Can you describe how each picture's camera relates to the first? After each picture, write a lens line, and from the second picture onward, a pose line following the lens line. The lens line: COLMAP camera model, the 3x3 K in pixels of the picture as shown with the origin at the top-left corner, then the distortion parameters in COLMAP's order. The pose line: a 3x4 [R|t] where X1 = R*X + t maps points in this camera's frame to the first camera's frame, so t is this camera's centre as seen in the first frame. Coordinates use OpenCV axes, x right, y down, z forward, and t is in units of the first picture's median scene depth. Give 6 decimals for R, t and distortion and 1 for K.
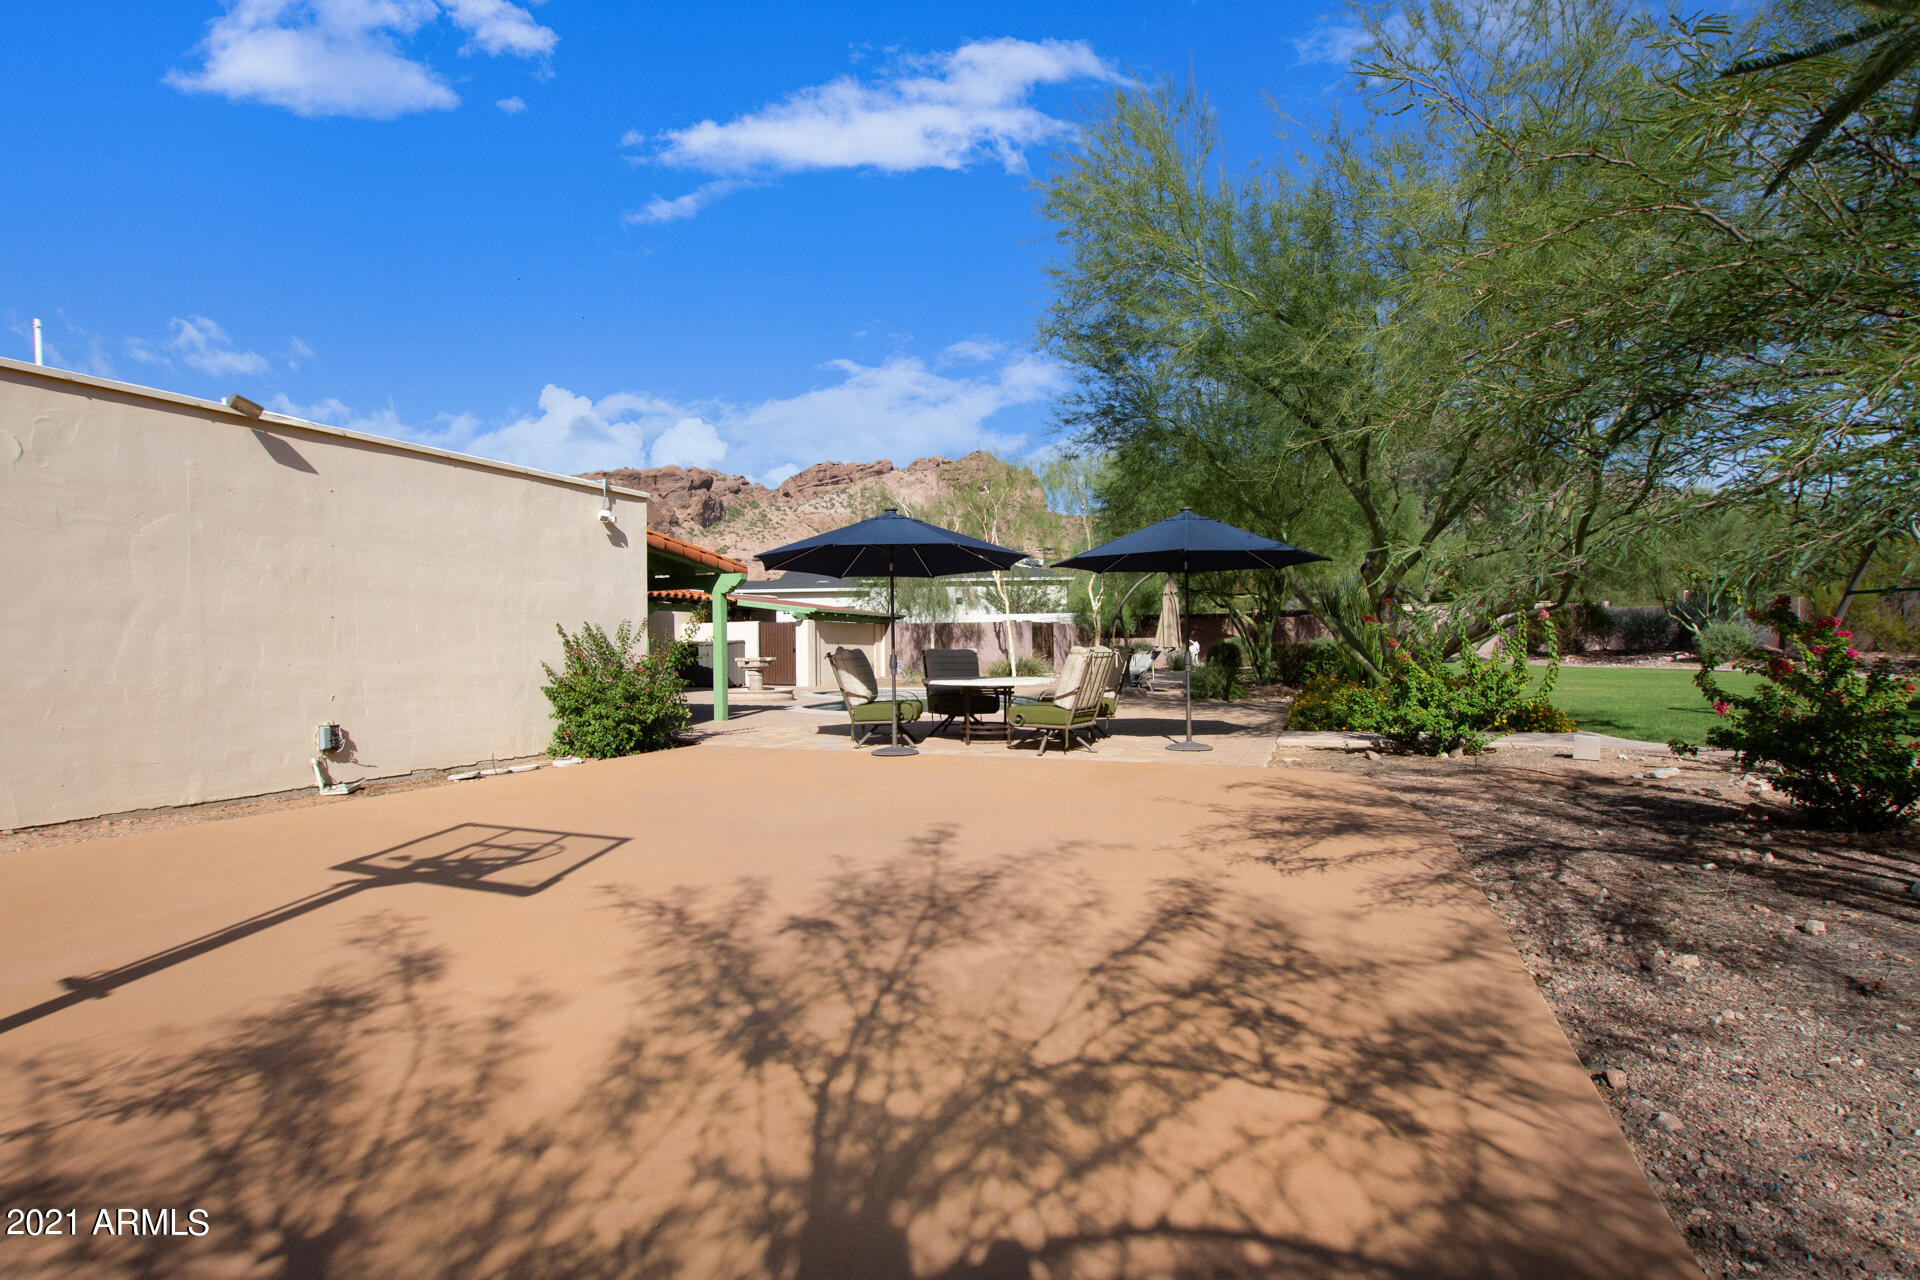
lens RADIAL K [[892.8, 0, 931.1], [0, 892.8, 657.7], [0, 0, 1]] dist [-0.001836, -0.000607]
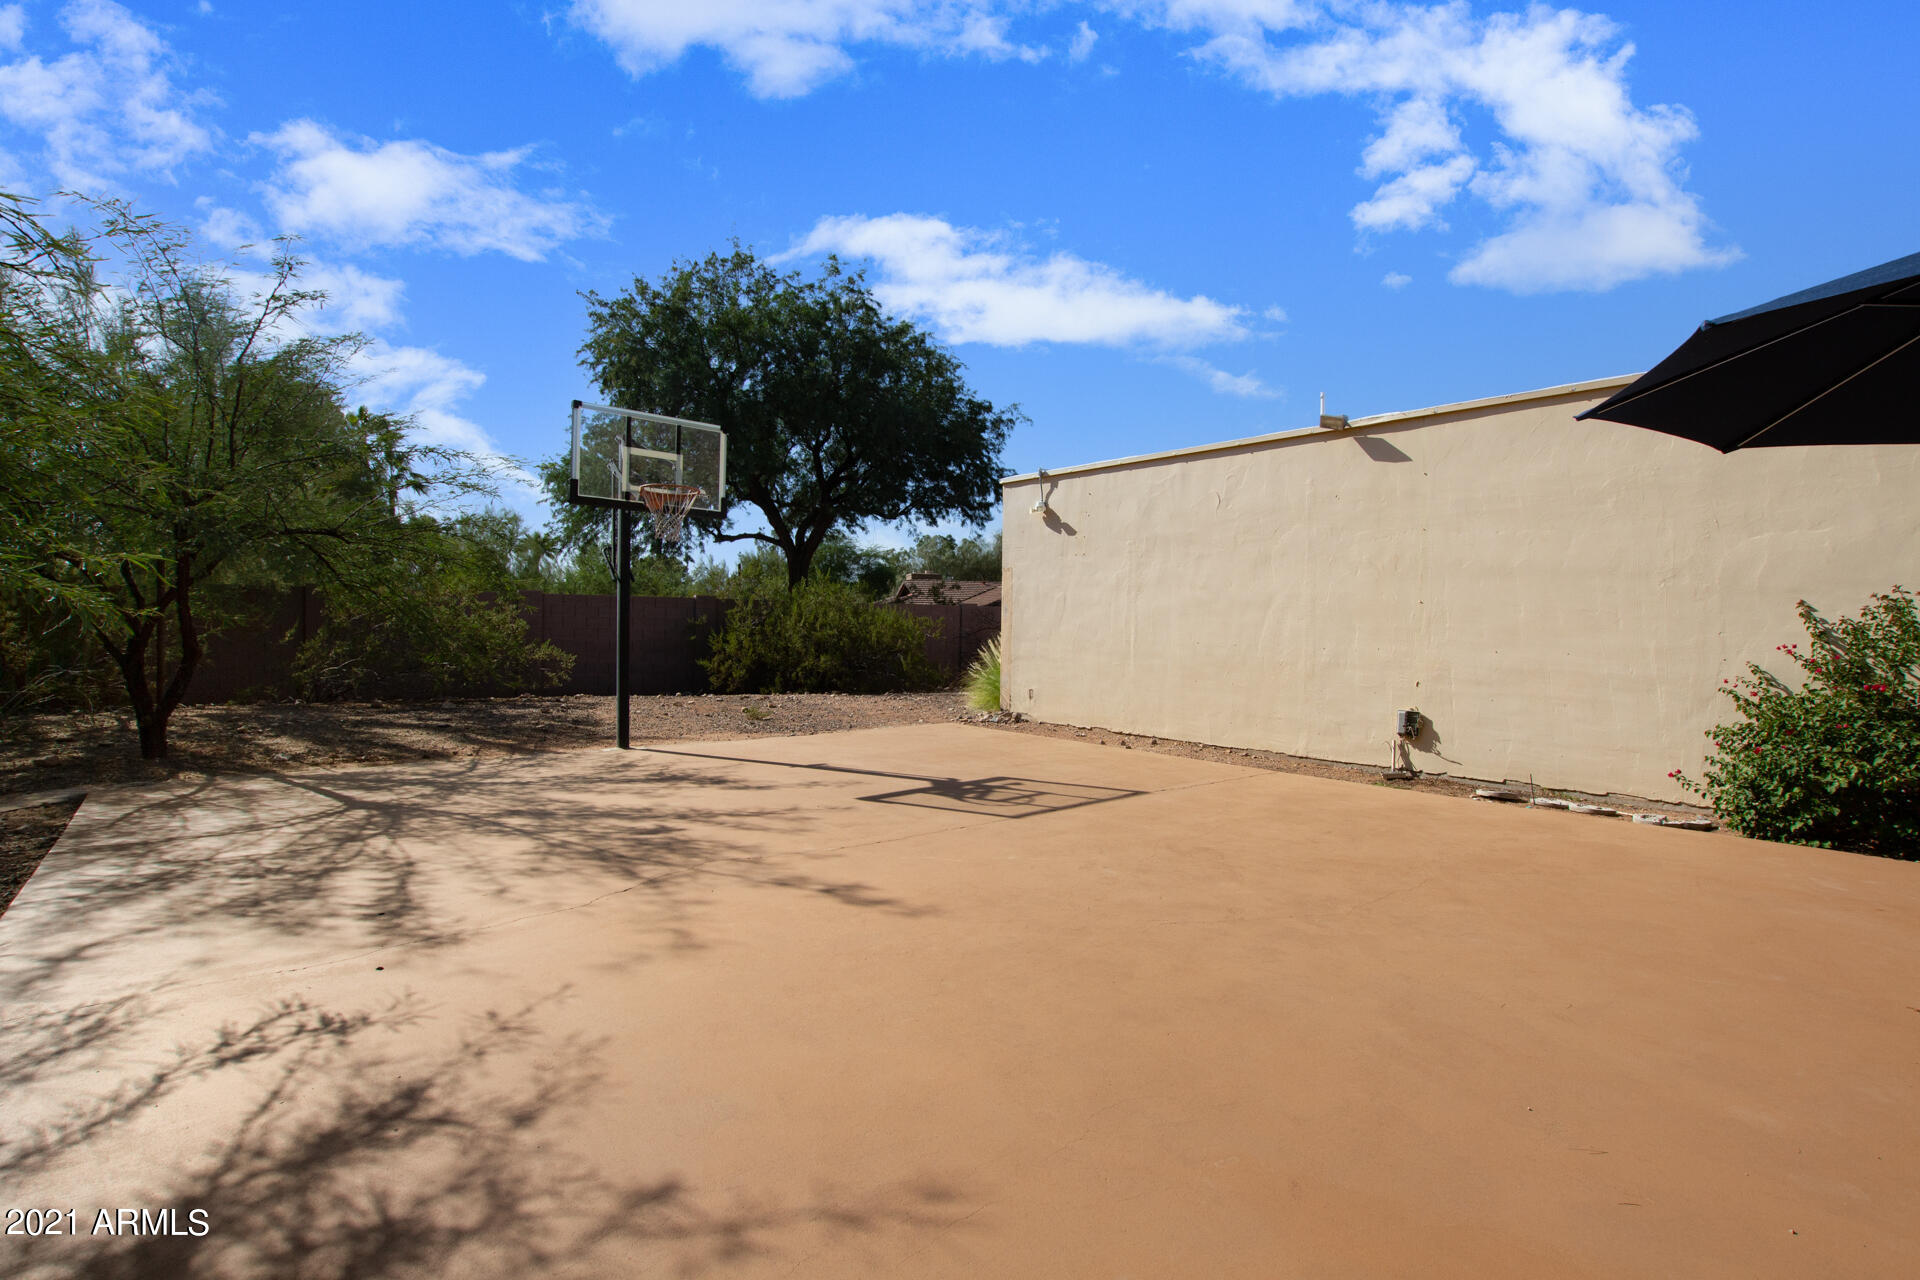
lens RADIAL K [[912.9, 0, 982.9], [0, 912.9, 642.4], [0, 0, 1]] dist [-0.033081, -0.000311]
pose [[-0.414867, 0.020110, -0.909660, 0.892628], [-0.024267, 0.999156, 0.033155, -0.045832], [0.909558, 0.035830, -0.414029, 1.972389]]
